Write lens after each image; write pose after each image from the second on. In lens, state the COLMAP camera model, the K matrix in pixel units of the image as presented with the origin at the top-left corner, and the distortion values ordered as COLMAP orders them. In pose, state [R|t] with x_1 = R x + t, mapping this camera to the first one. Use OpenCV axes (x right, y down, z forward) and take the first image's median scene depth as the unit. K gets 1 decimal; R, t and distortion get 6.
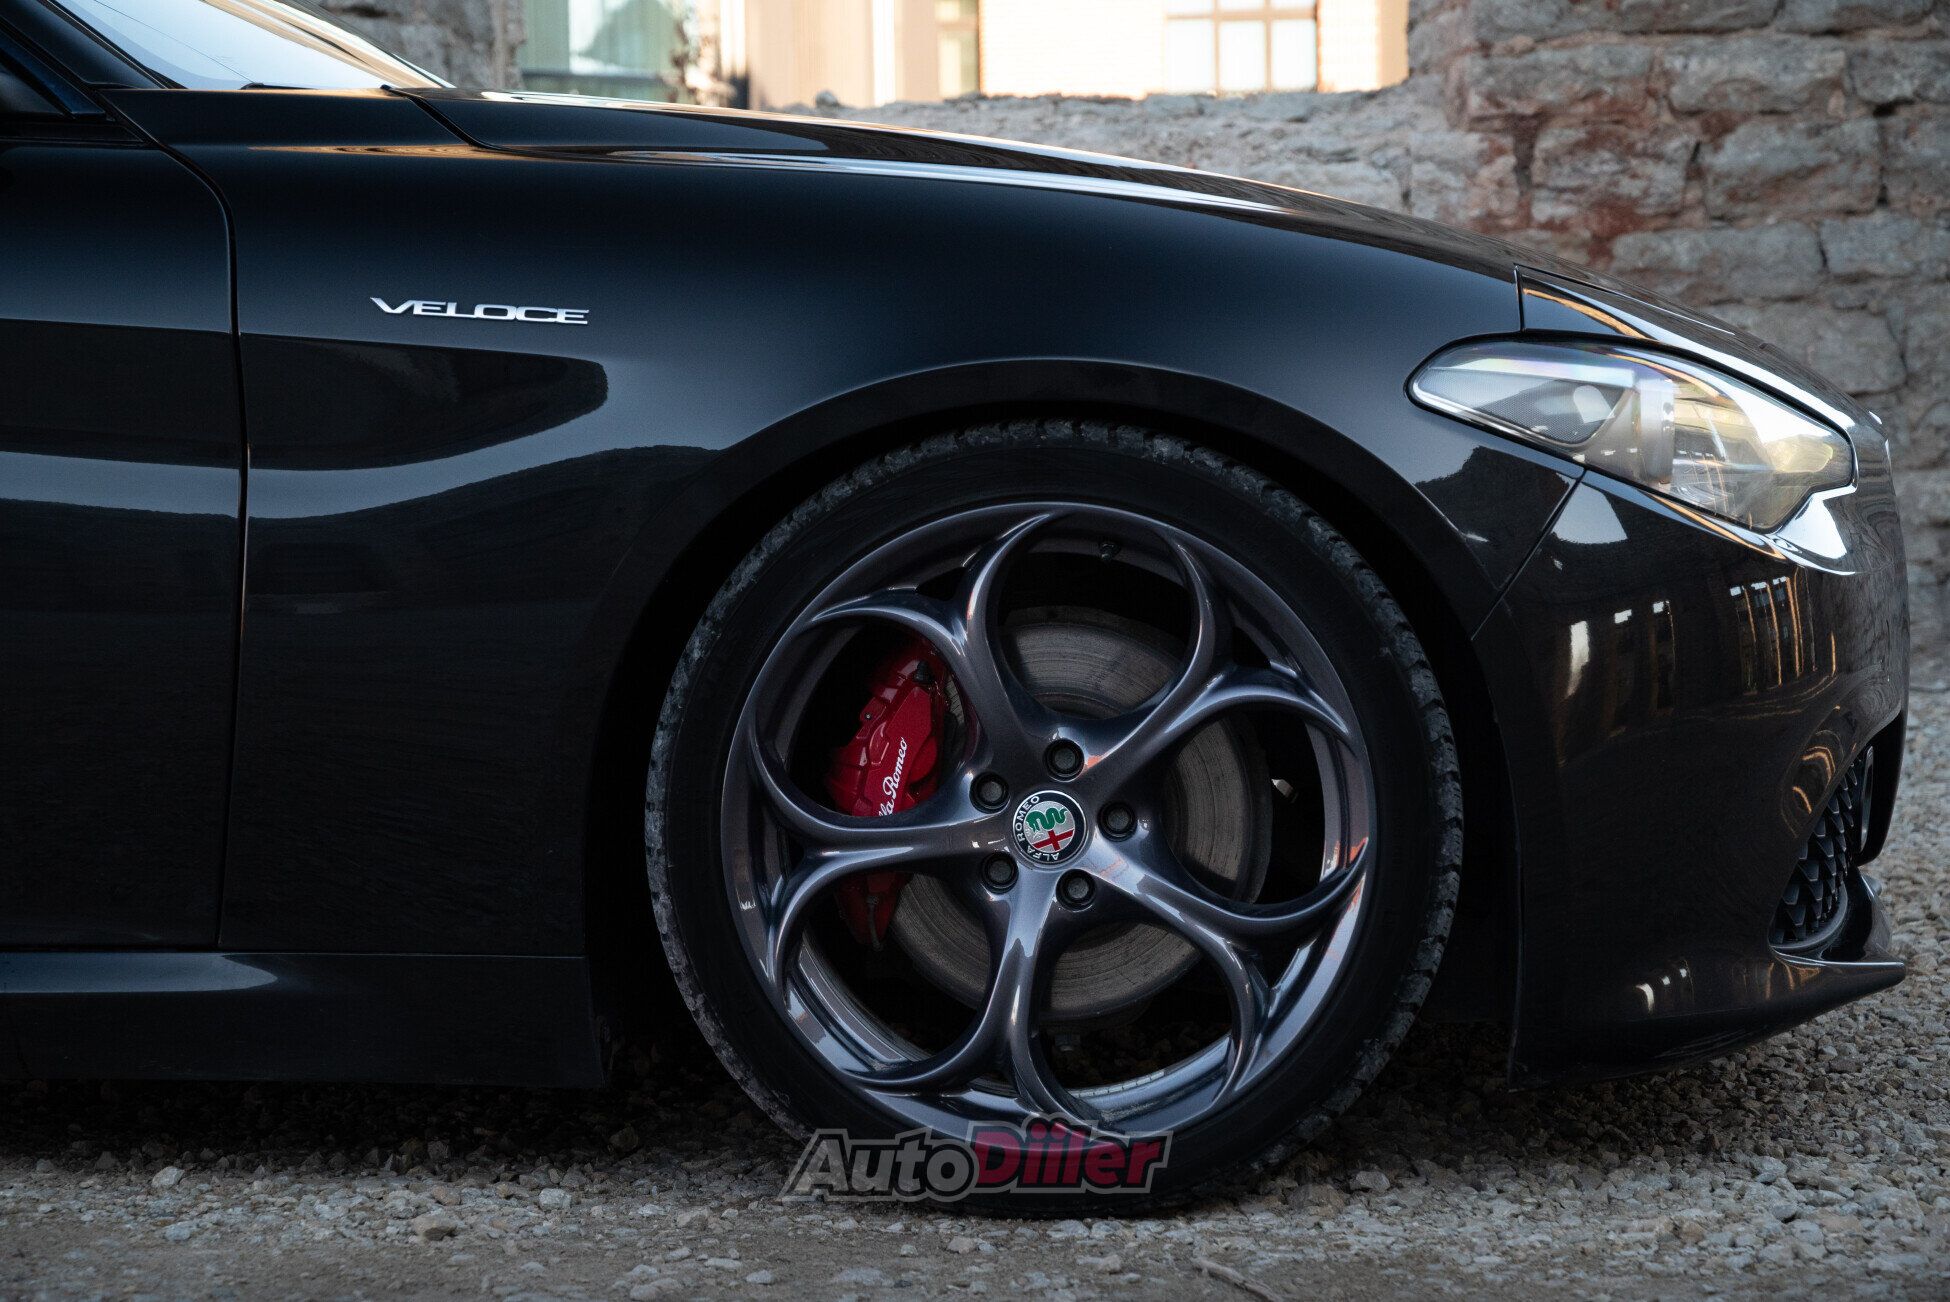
lens RADIAL K [[3931.0, 0, 975.0], [0, 3931.0, 651.0], [0, 0, 1]] dist [-0.016610, 0.280513]
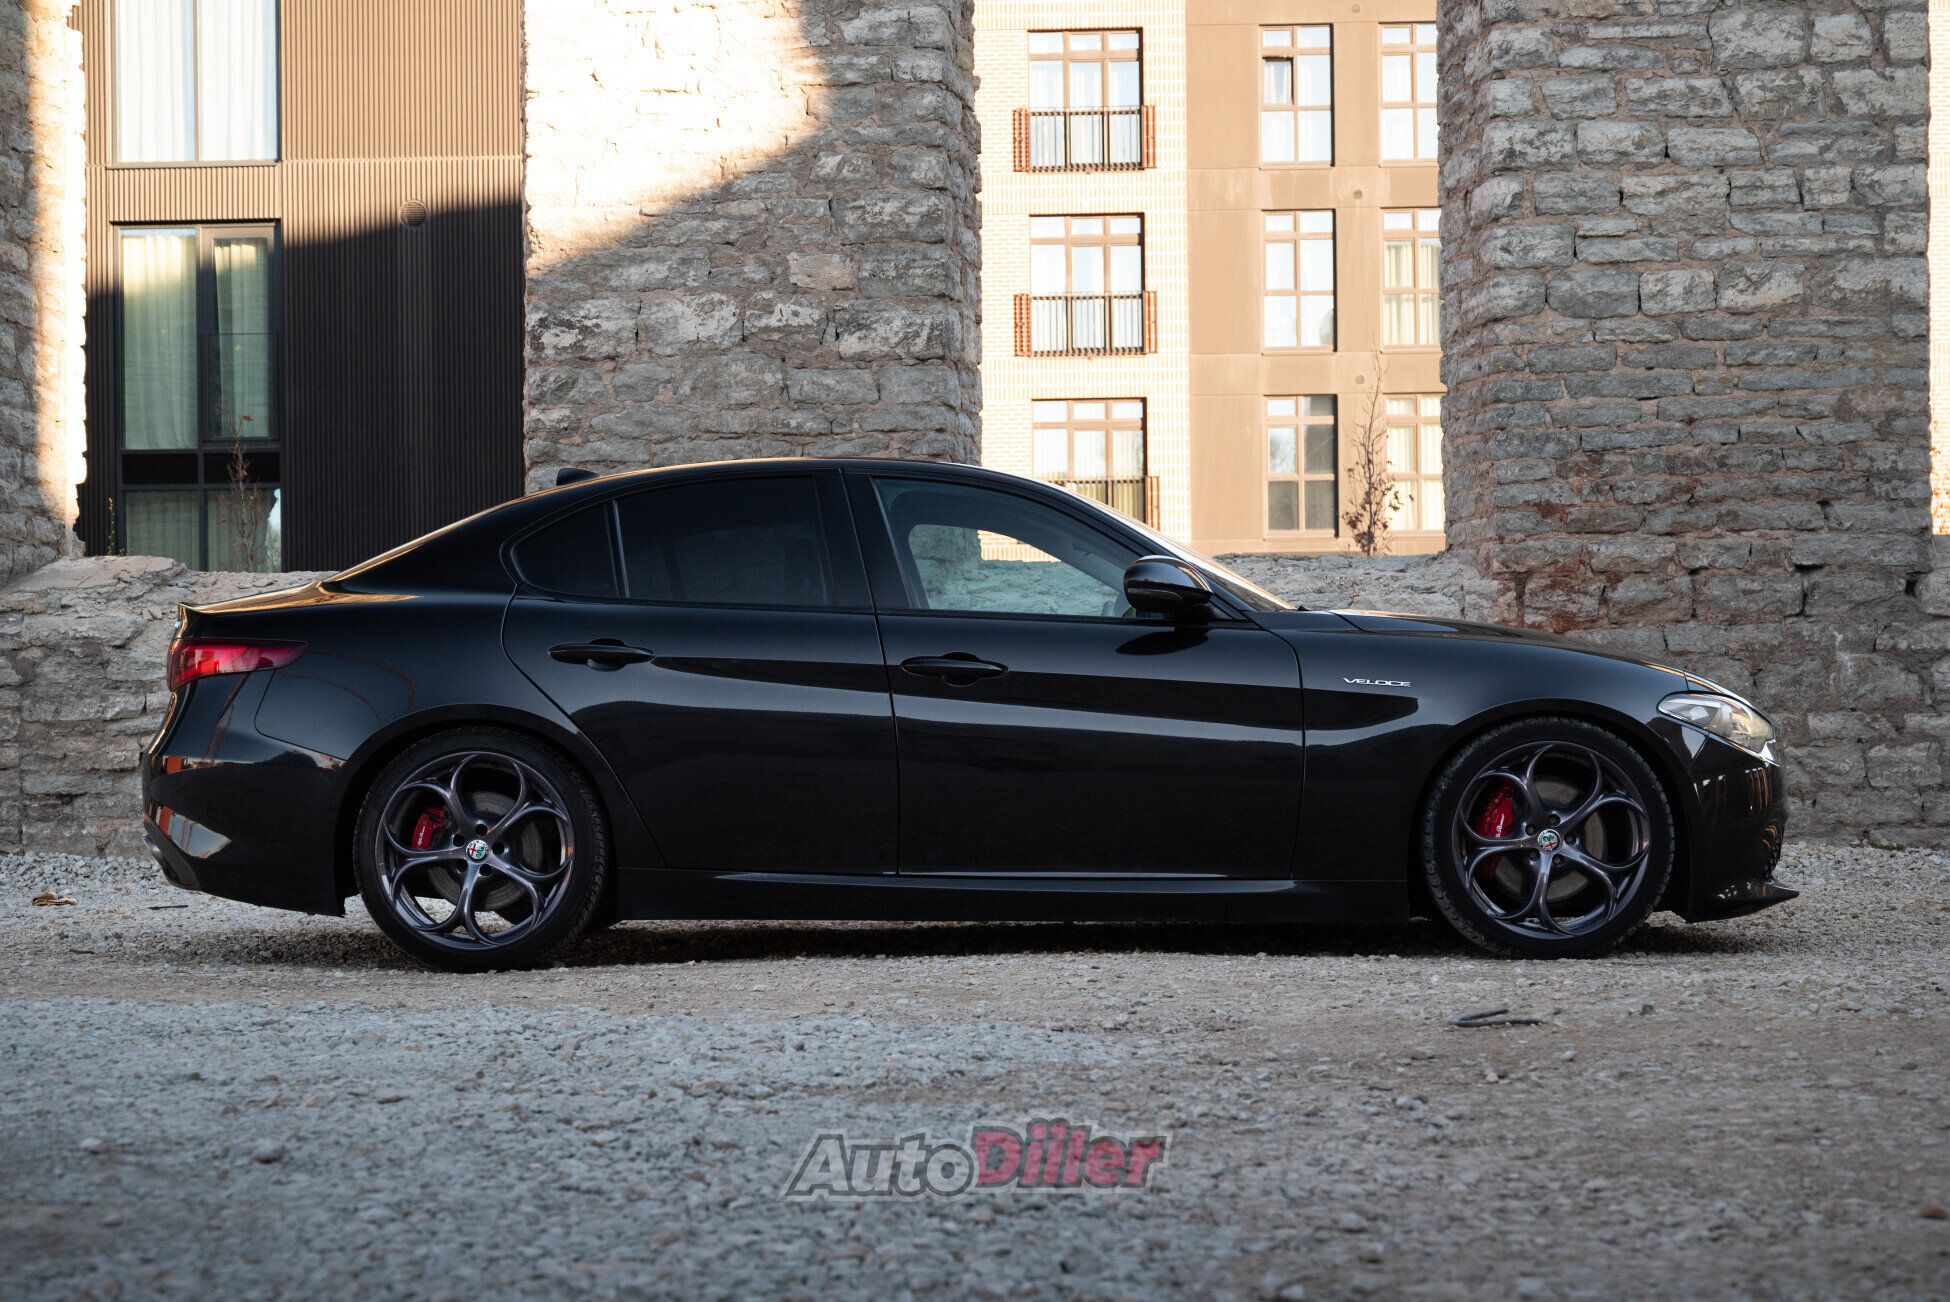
lens RADIAL K [[3141.8, 0, 975.0], [0, 3141.8, 651.0], [0, 0, 1]] dist [-0.048497, -0.039298]
pose [[0.998723, 0.009123, 0.049694, -0.224653], [-0.005031, 0.996632, -0.081850, 0.039394], [-0.050273, 0.081496, 0.995405, -0.606135]]
